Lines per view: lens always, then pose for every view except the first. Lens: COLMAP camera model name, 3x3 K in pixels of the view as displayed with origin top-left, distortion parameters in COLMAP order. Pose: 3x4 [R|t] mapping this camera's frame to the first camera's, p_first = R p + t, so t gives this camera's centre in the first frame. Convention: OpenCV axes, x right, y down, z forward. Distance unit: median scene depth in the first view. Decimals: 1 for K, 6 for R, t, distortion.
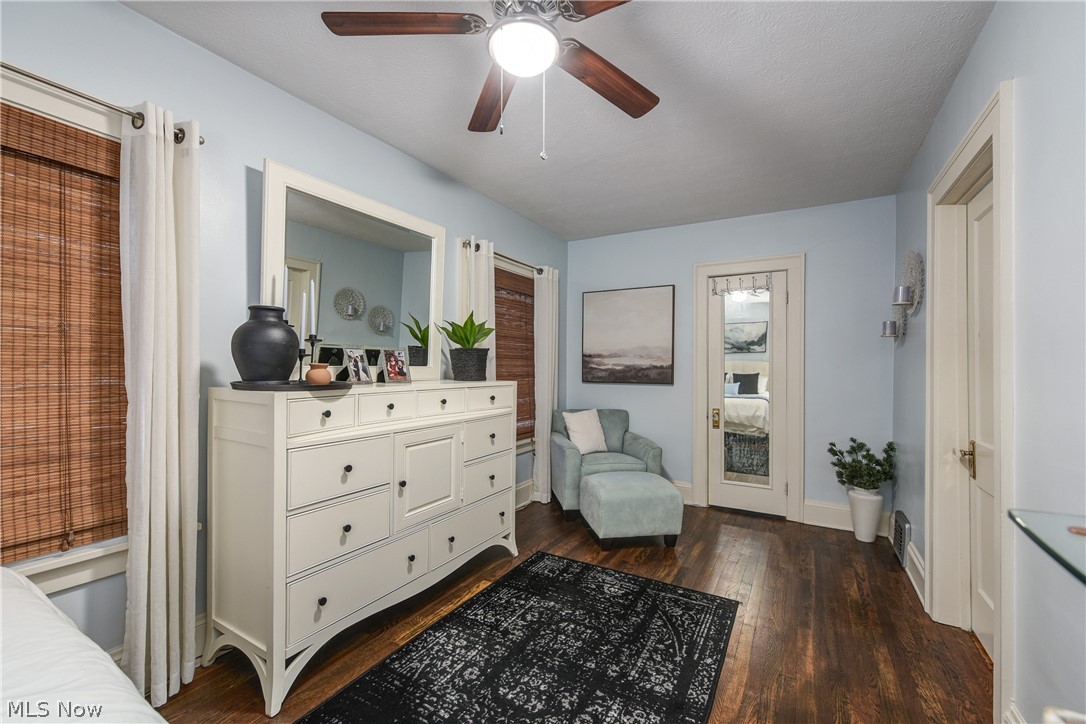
lens RADIAL K [[448.4, 0, 540.6], [0, 448.4, 364.3], [0, 0, 1]] dist [0.000995, 0.000012]
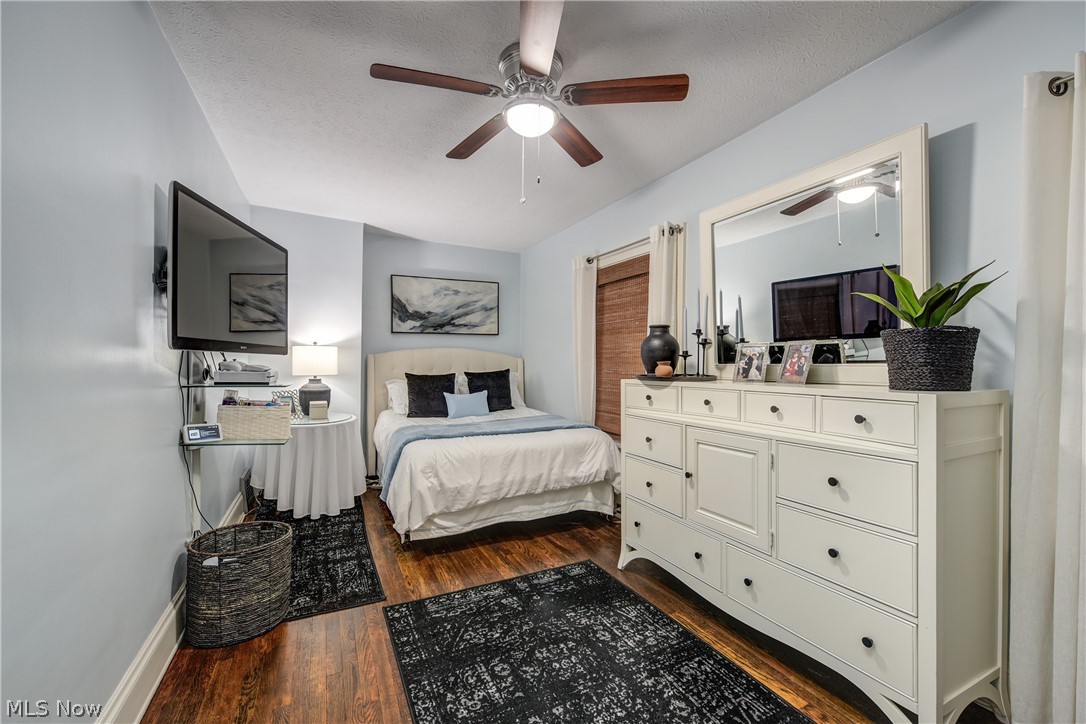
lens RADIAL K [[448.4, 0, 542.7], [0, 448.4, 364.1], [0, 0, 1]] dist [0.000995, 0.000012]
pose [[-0.553301, -0.014815, -0.832849, 0.815320], [-0.006919, 0.999889, -0.013190, 0.024927], [0.832952, -0.001535, -0.553343, 1.394817]]
